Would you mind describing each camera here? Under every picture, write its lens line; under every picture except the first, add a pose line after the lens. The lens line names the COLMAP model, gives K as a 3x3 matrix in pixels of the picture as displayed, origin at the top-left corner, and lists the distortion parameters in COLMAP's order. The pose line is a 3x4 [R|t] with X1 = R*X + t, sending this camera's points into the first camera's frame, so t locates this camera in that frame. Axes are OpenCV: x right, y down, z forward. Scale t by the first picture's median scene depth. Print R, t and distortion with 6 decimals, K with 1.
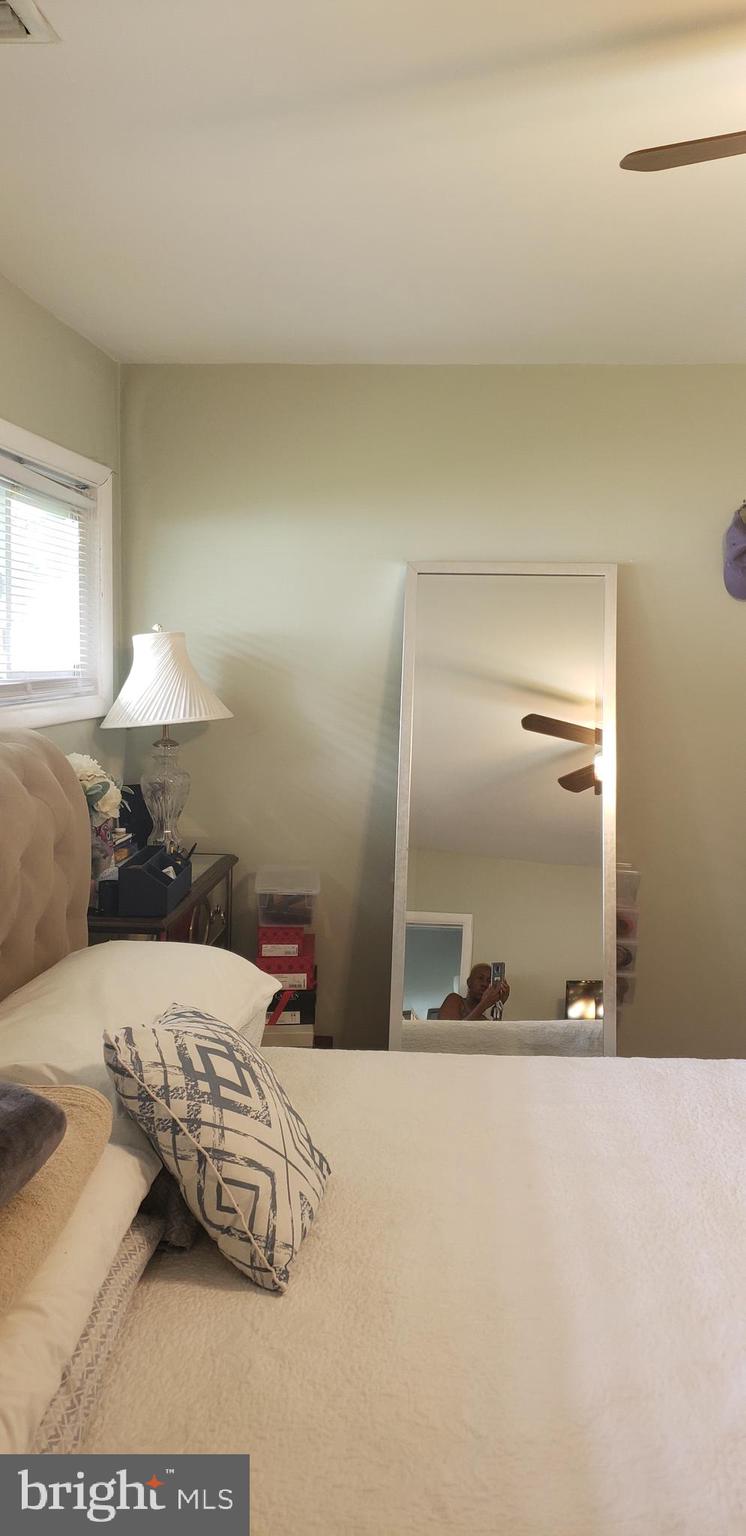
lens RADIAL K [[1157.1, 0, 373.0], [0, 1157.1, 768.0], [0, 0, 1]] dist [0.005151, 0.000803]
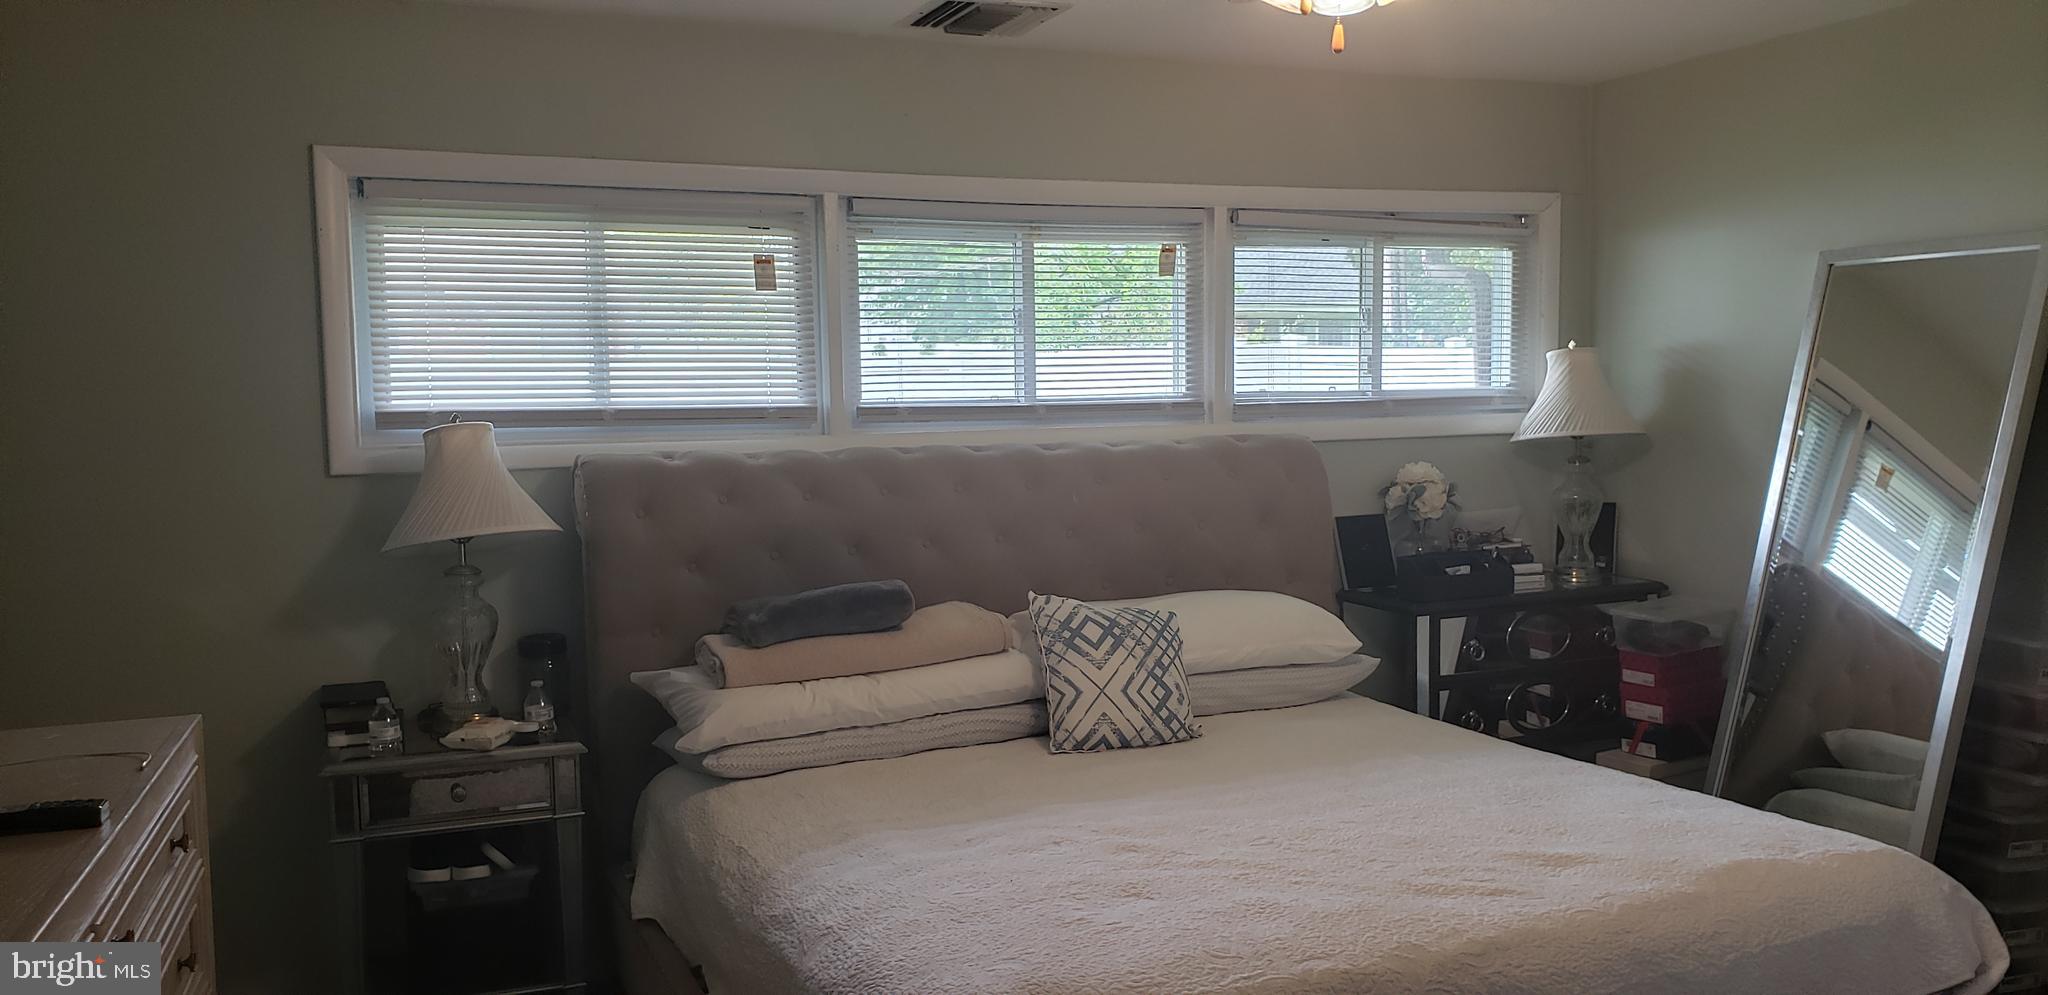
lens RADIAL K [[1458.1, 0, 1024.0], [0, 1458.1, 497.5], [0, 0, 1]] dist [-0.000250, 0.000024]
pose [[0.446649, 0.054993, -0.893018, 0.774567], [-0.067658, 0.997327, 0.027577, 0.010447], [0.892147, 0.048103, 0.449176, -0.006241]]
